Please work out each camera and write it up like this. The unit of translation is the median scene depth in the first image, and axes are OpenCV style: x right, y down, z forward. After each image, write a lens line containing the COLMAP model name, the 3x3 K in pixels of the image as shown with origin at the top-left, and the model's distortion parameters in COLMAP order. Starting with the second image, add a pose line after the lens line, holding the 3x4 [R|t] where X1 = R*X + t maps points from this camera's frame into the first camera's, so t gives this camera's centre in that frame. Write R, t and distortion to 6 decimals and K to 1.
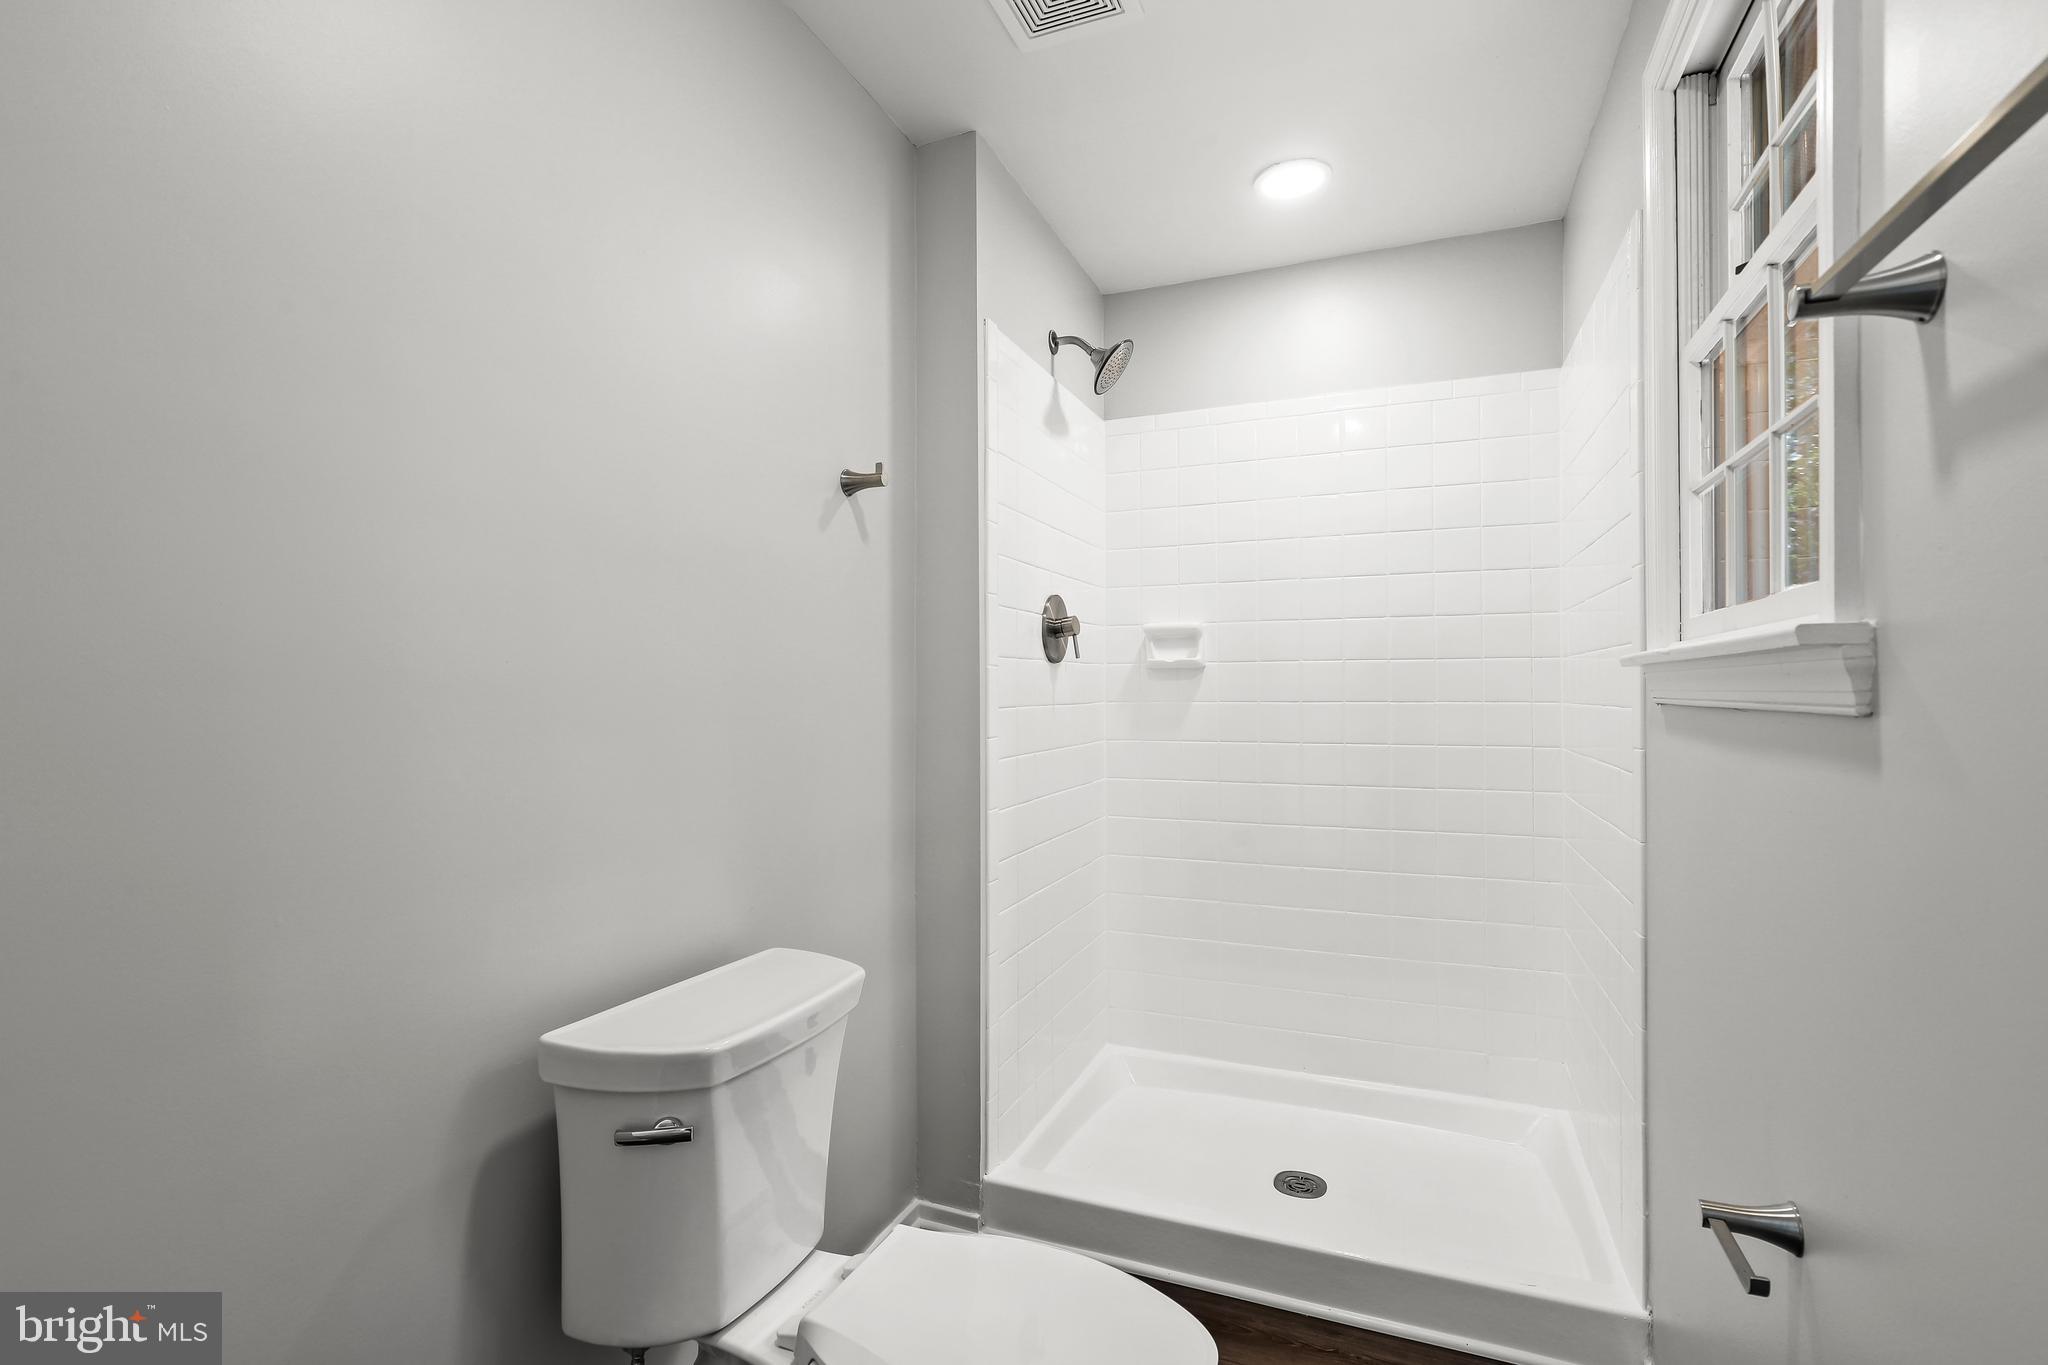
lens RADIAL K [[943.7, 0, 1021.9], [0, 943.7, 696.8], [0, 0, 1]] dist [0.002320, -0.000279]
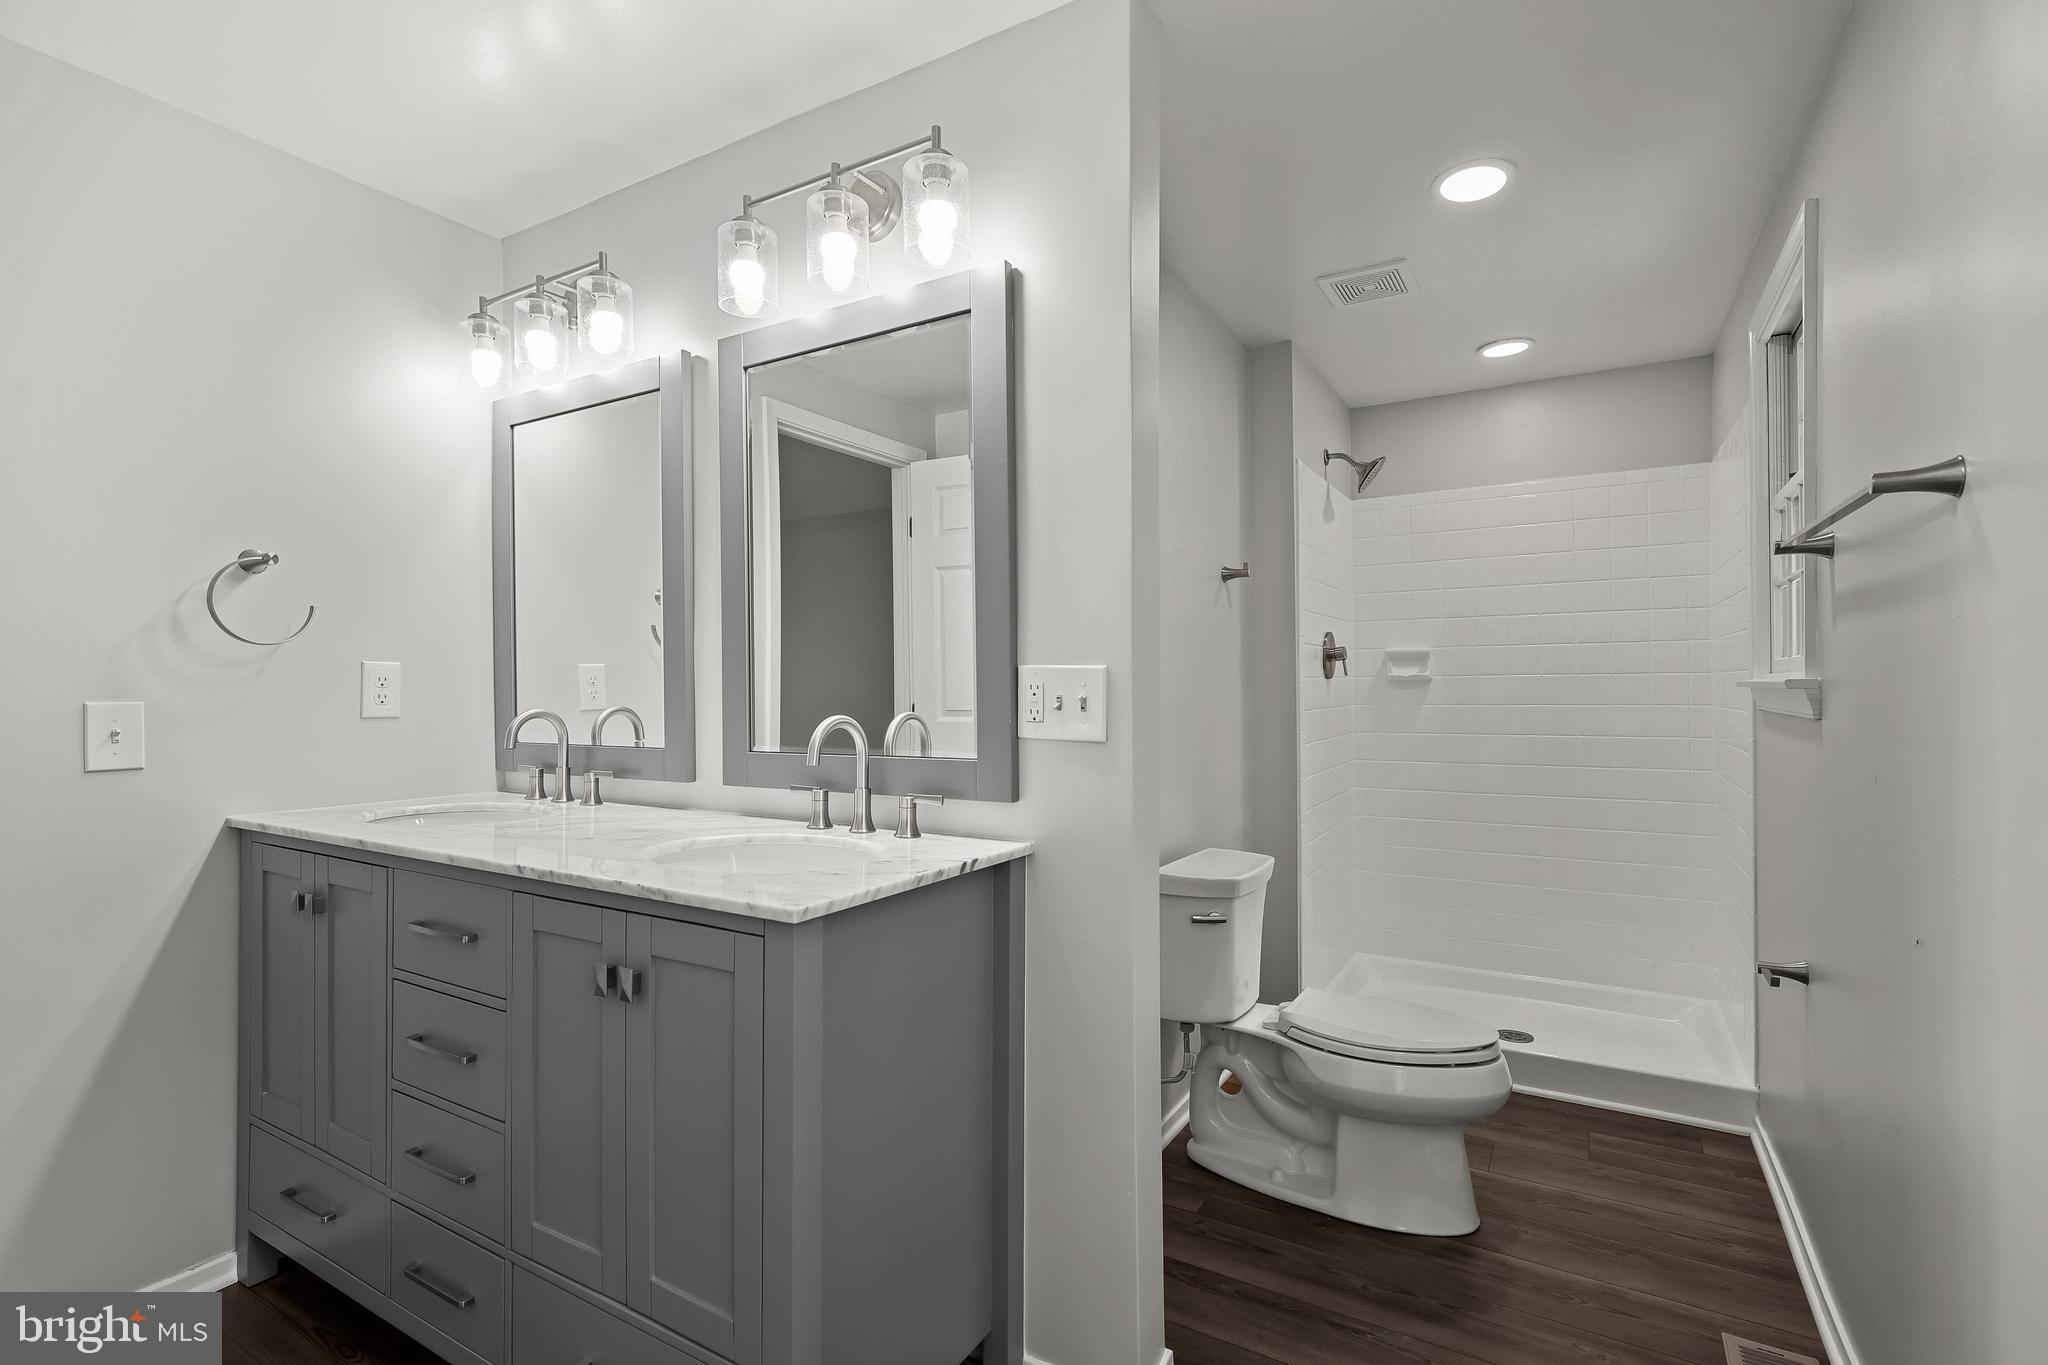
lens RADIAL K [[943.7, 0, 1018.7], [0, 943.7, 694.4], [0, 0, 1]] dist [0.002320, -0.000279]
pose [[0.988718, -0.004188, -0.149728, -0.295491], [0.004639, 0.999986, 0.002663, -0.024387], [0.149715, -0.003328, 0.988724, -0.681634]]
